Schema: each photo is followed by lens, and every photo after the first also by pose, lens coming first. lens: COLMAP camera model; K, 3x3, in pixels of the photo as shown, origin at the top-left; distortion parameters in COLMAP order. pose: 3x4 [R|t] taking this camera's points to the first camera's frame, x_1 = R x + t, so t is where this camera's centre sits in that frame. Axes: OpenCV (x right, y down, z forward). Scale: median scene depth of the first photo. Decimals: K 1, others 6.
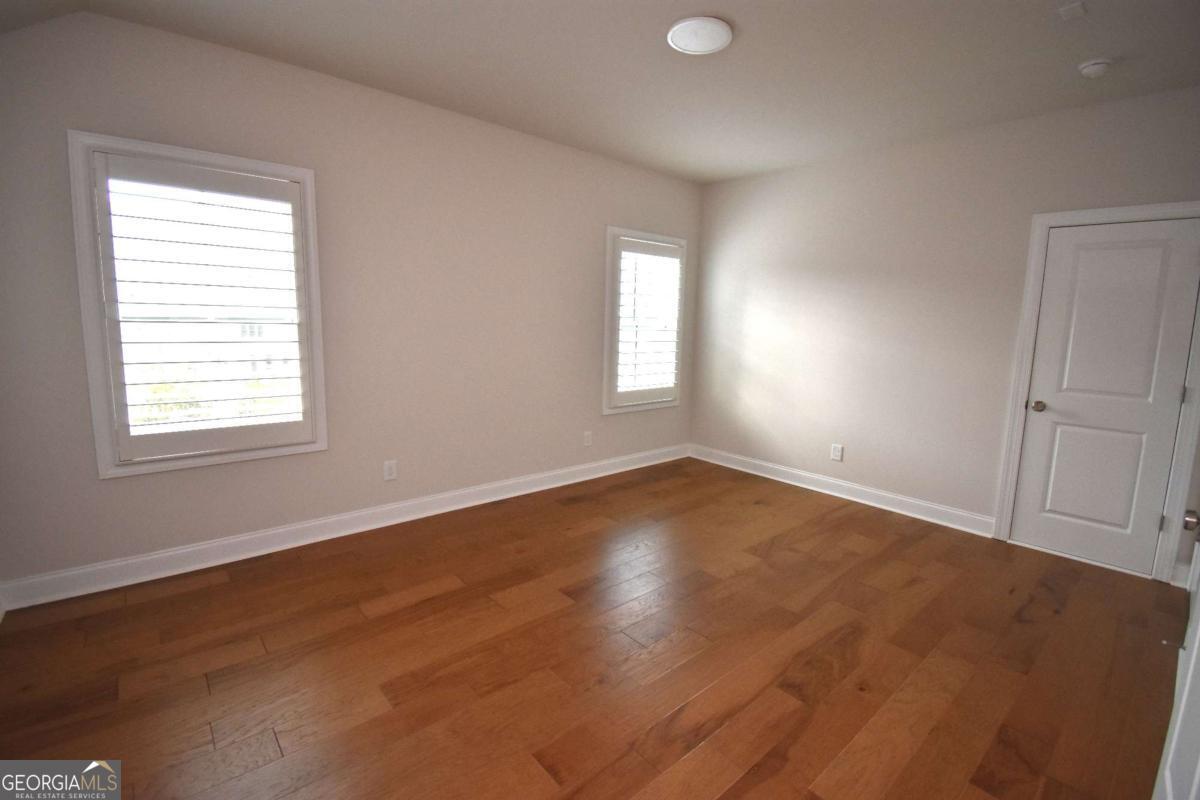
lens RADIAL K [[530.9, 0, 596.9], [0, 530.9, 392.8], [0, 0, 1]] dist [-0.000760, -0.006451]
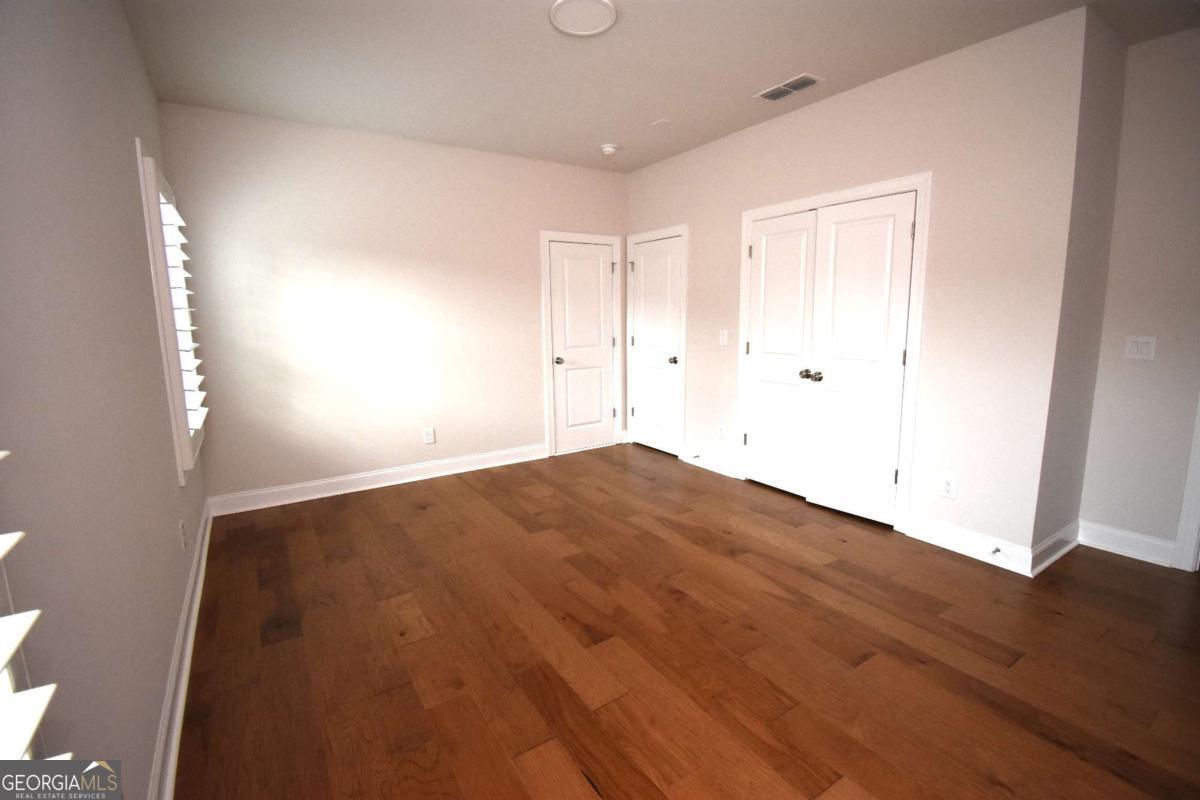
lens RADIAL K [[530.9, 0, 597.0], [0, 530.9, 399.3], [0, 0, 1]] dist [-0.000760, -0.006451]
pose [[0.130150, -0.185976, 0.973896, -0.665428], [0.152003, 0.974382, 0.165755, -0.104900], [-0.979773, 0.126462, 0.155085, 0.693678]]
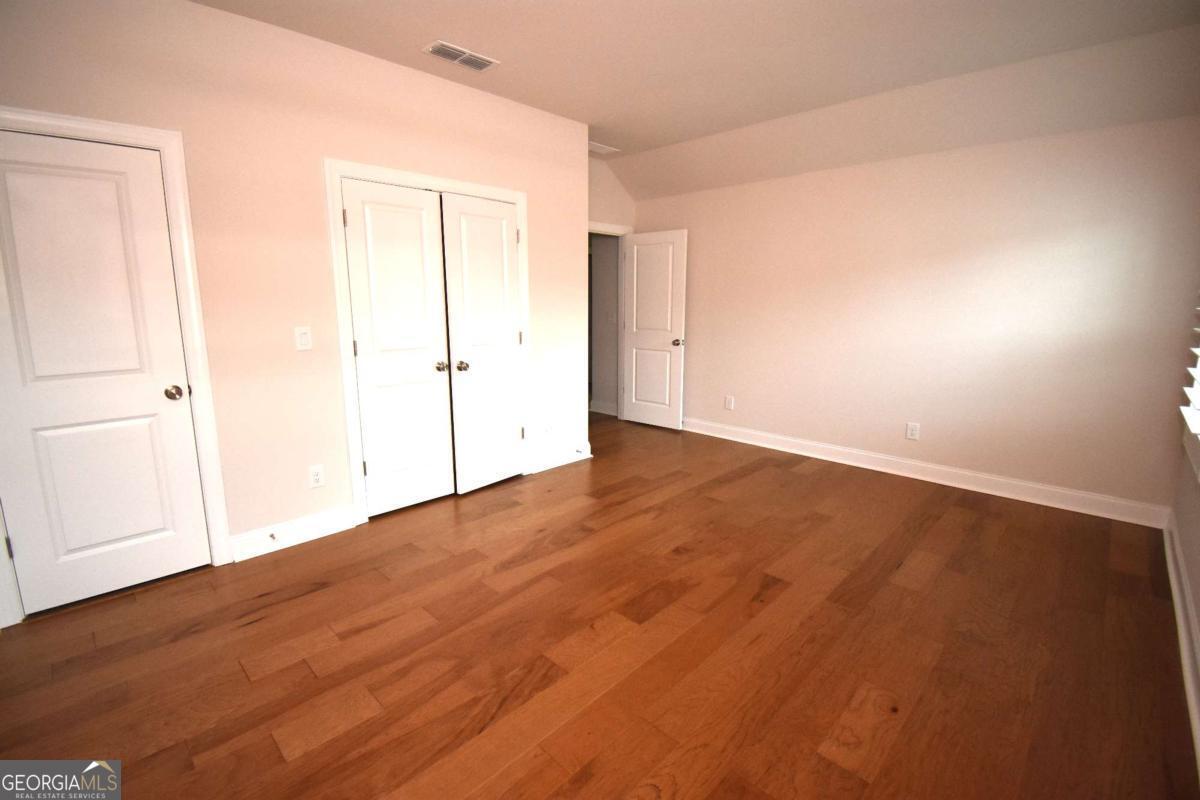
lens RADIAL K [[530.9, 0, 606.5], [0, 530.9, 393.6], [0, 0, 1]] dist [-0.000760, -0.006451]
pose [[-0.994618, -0.007410, -0.103346, 0.301215], [-0.039295, 0.949903, 0.310066, -0.195470], [0.095871, 0.312458, -0.945081, 1.496972]]
